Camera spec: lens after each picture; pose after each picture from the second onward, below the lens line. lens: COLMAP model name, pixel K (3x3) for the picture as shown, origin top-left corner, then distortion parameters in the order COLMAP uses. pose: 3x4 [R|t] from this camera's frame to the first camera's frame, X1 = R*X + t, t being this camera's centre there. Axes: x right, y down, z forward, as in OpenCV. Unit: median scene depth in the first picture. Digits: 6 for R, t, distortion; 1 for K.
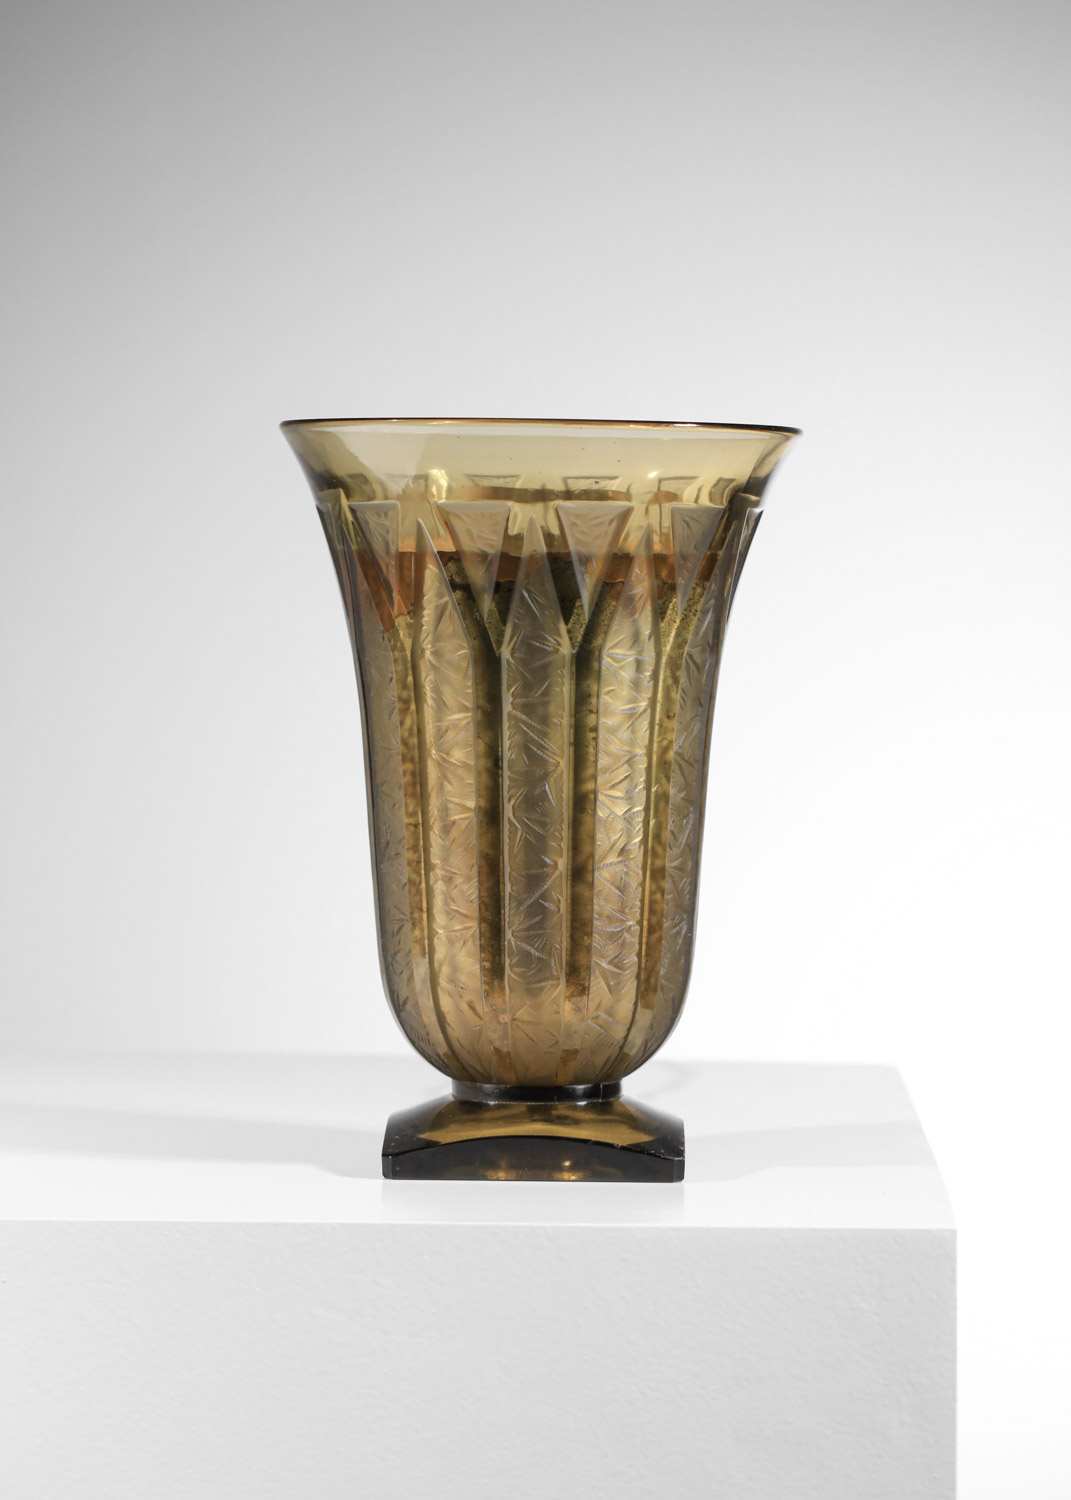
lens RADIAL K [[4581.0, 0, 535.5], [0, 4581.0, 750.0], [0, 0, 1]] dist [-0.004856, -0.672165]
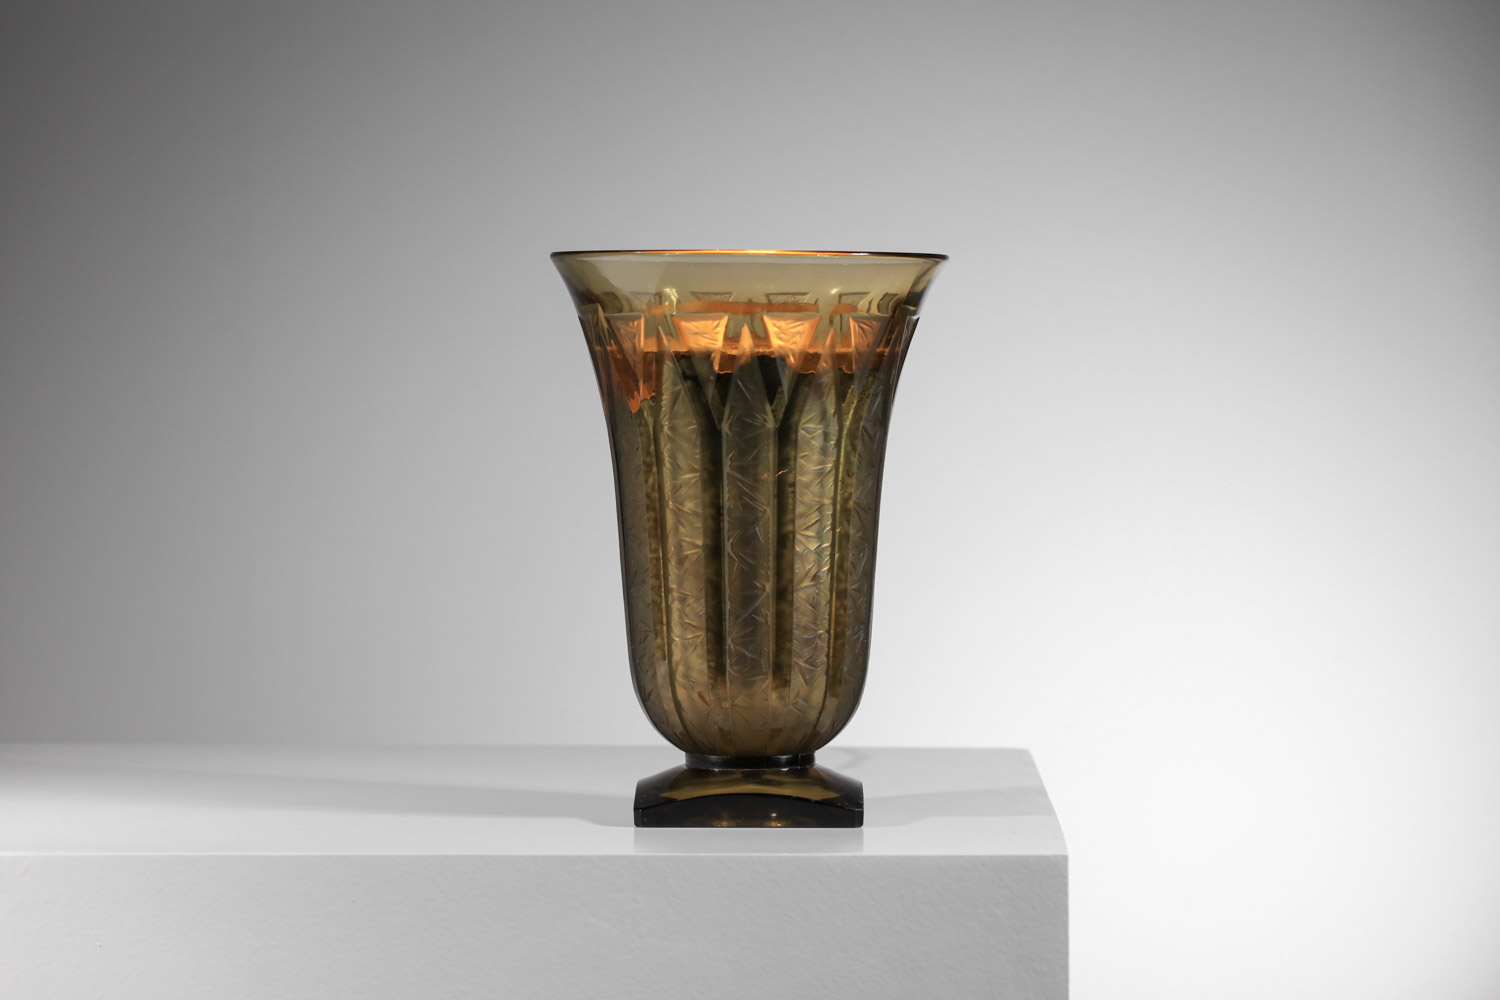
lens RADIAL K [[4170.1, 0, 750.0], [0, 4170.1, 500.0], [0, 0, 1]] dist [-0.161888, -0.170802]
pose [[0.999937, -0.007771, 0.008070, -0.009113], [0.007825, 0.999947, -0.006634, 0.007672], [-0.008018, 0.006697, 0.999945, -0.200021]]
